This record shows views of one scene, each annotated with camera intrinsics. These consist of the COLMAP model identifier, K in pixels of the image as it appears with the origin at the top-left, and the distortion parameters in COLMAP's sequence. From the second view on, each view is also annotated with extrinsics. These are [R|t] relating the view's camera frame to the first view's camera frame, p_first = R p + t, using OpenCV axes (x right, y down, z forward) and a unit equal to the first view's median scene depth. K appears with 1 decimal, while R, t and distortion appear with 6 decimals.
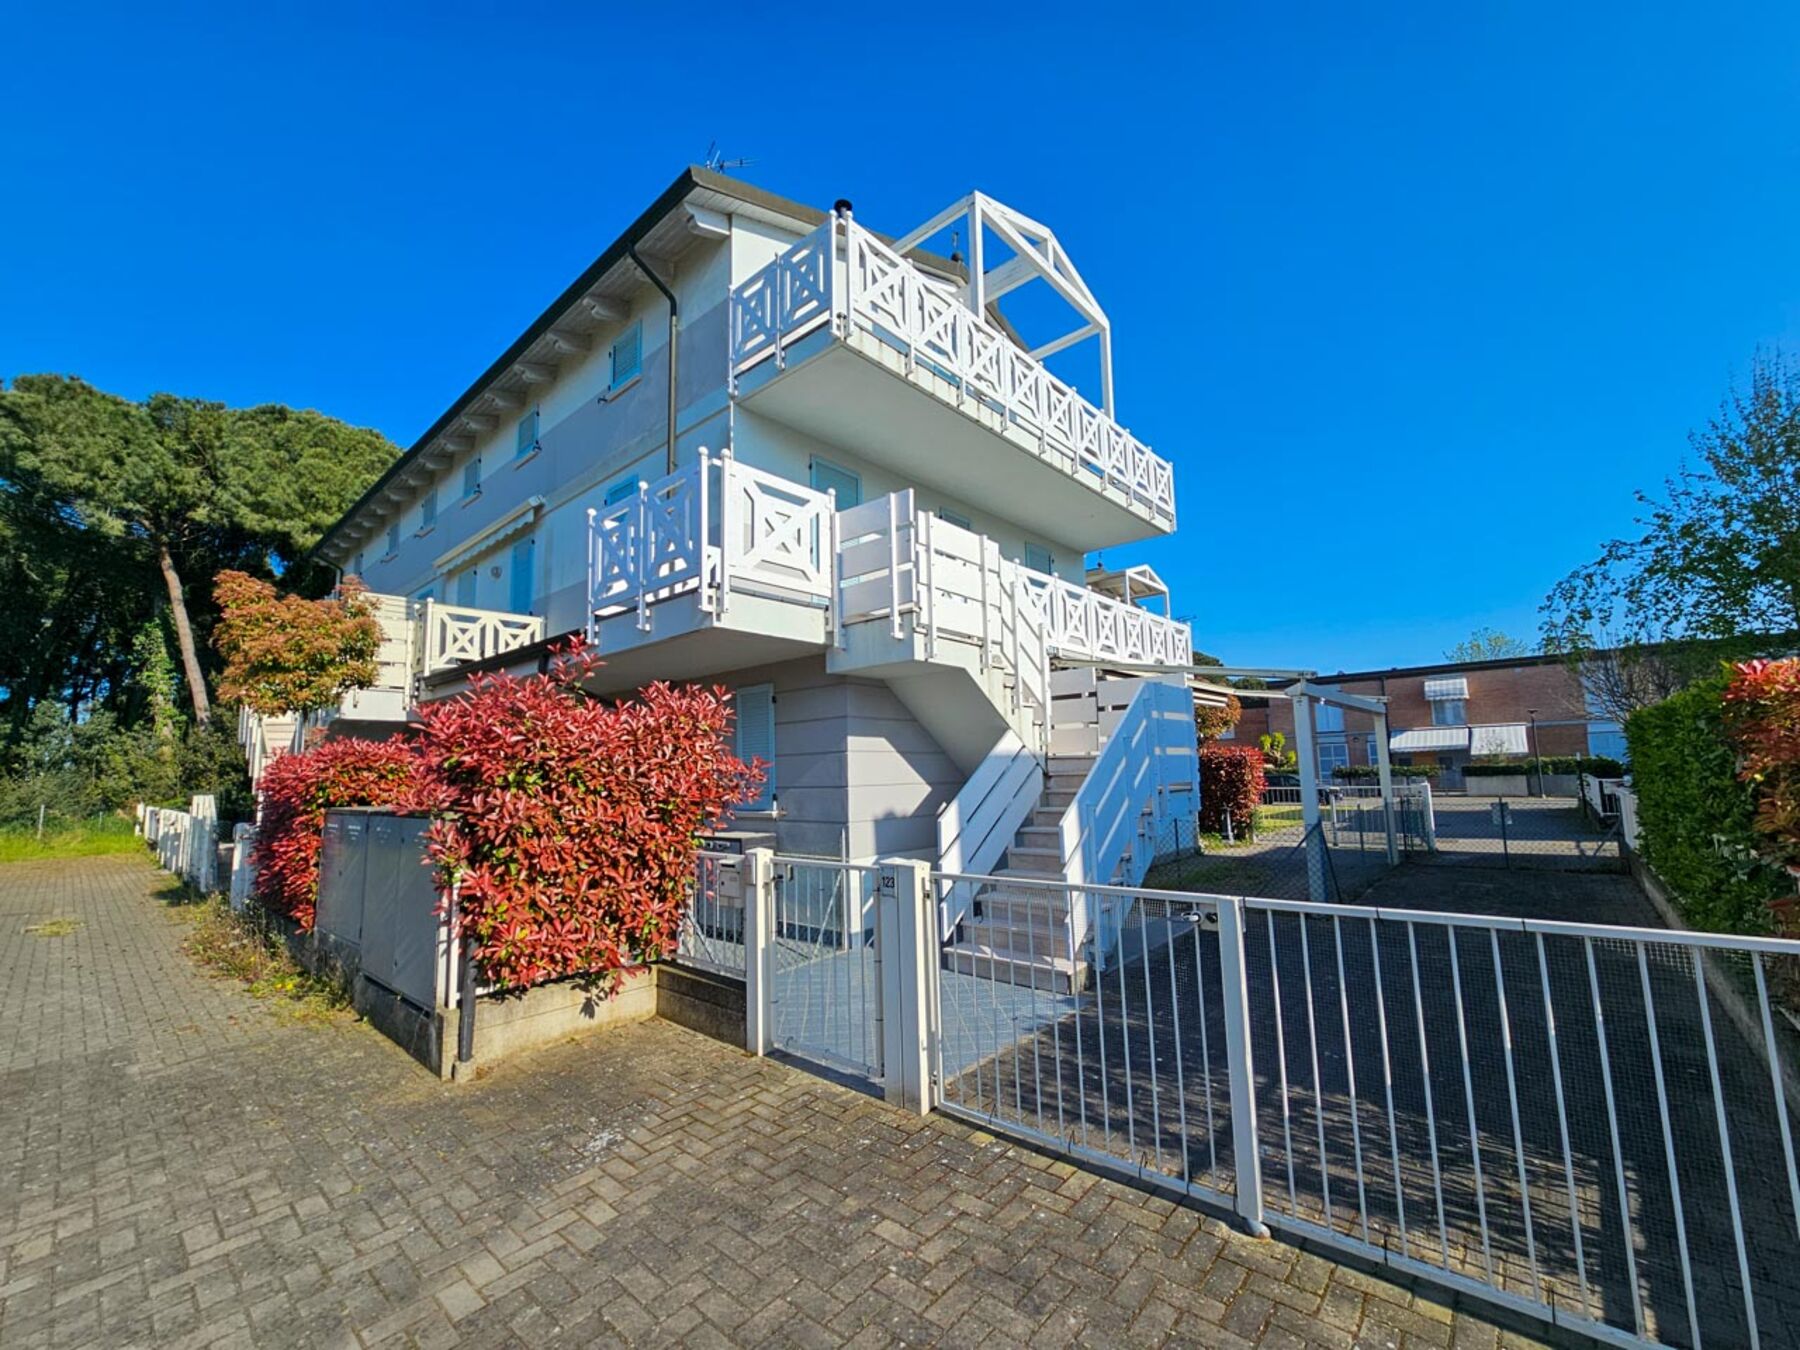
lens RADIAL K [[738.4, 0, 890.8], [0, 738.4, 688.1], [0, 0, 1]] dist [-0.001478, 0.000779]
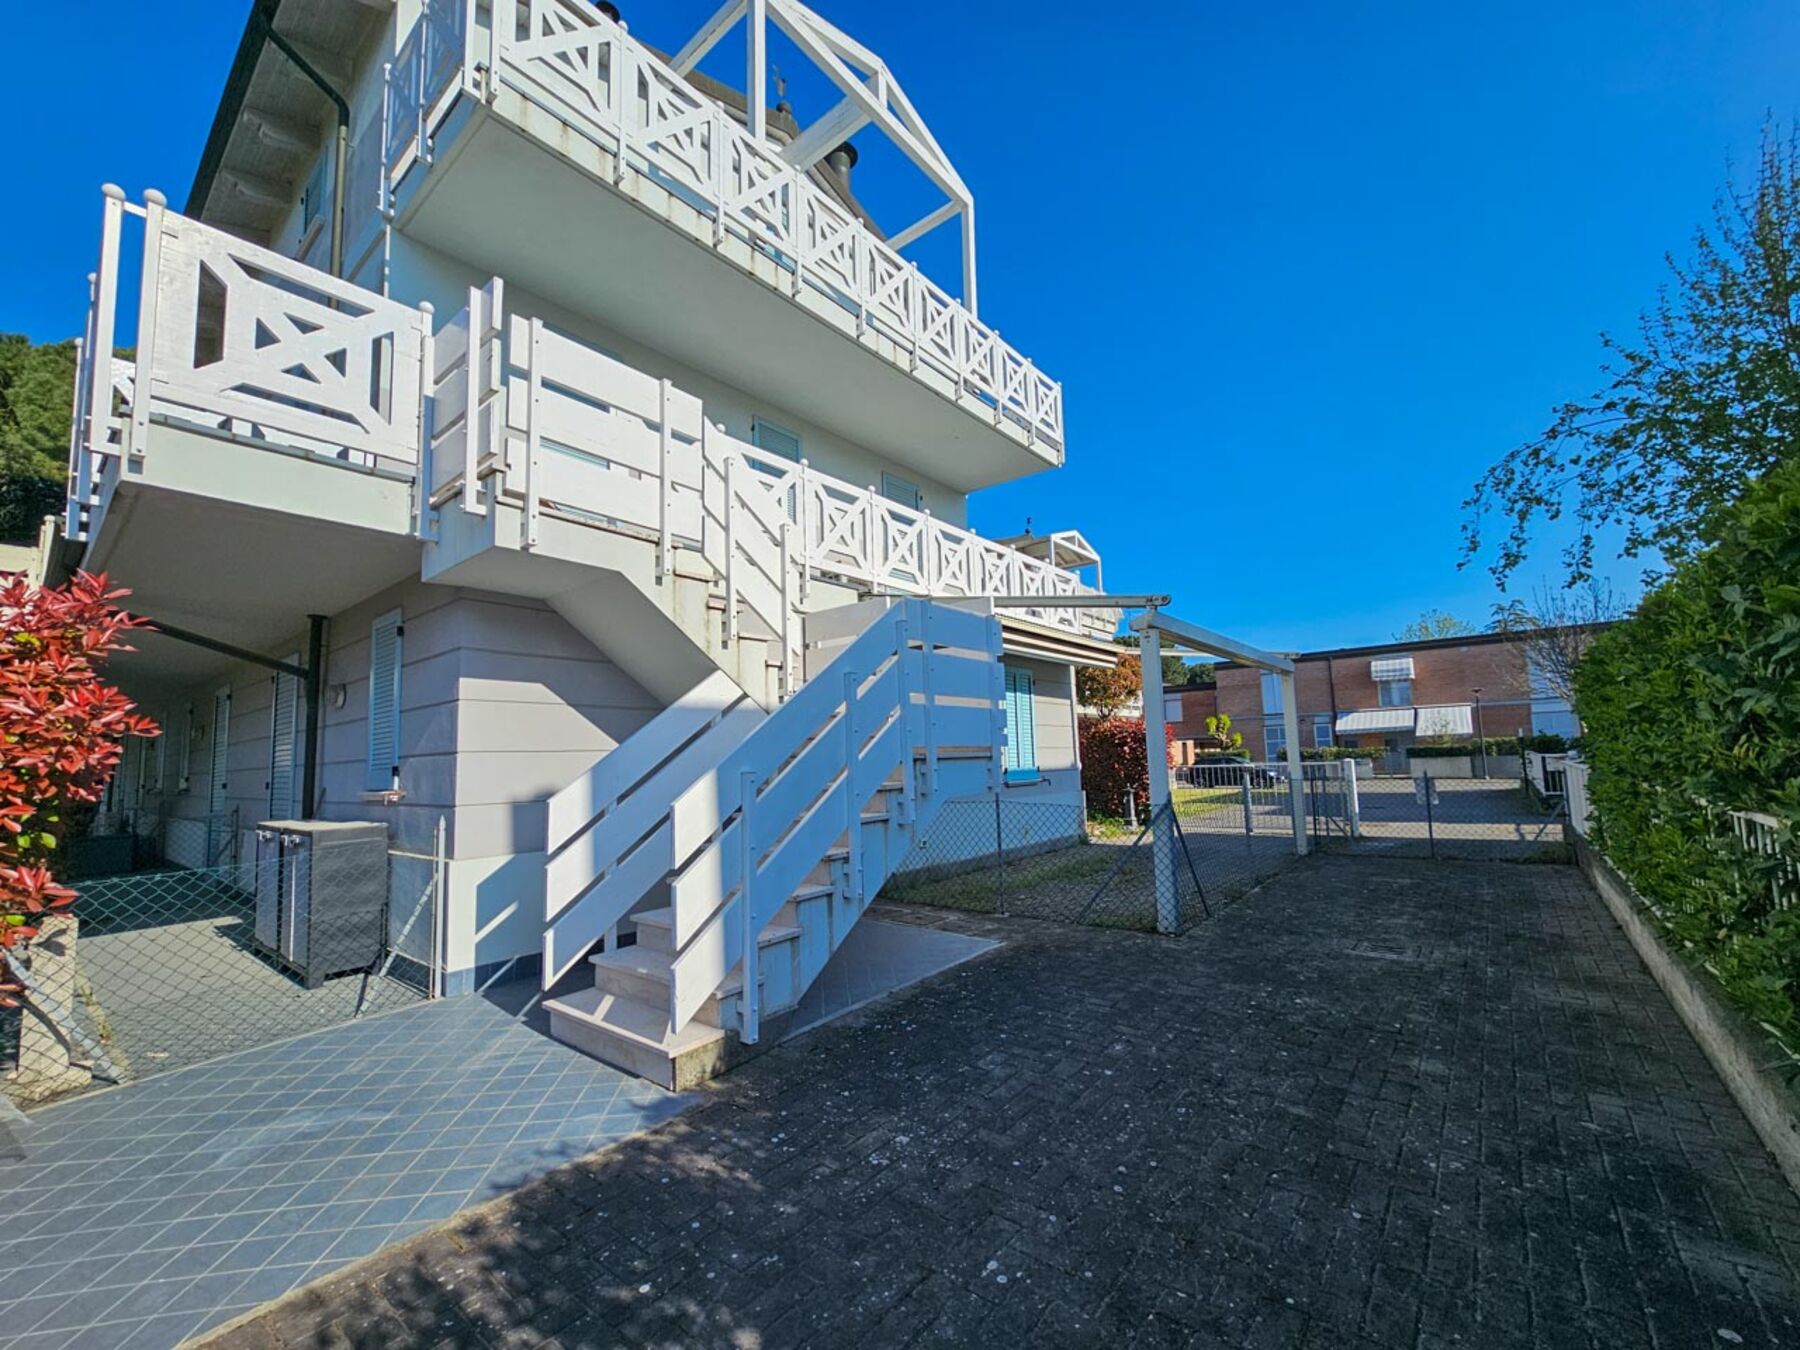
lens RADIAL K [[738.4, 0, 890.8], [0, 738.4, 688.1], [0, 0, 1]] dist [-0.001478, 0.000779]
pose [[0.999172, -0.001451, 0.040648, 0.189763], [0.000823, 0.999880, 0.015467, 0.040170], [-0.040665, -0.015421, 0.999054, 0.196224]]
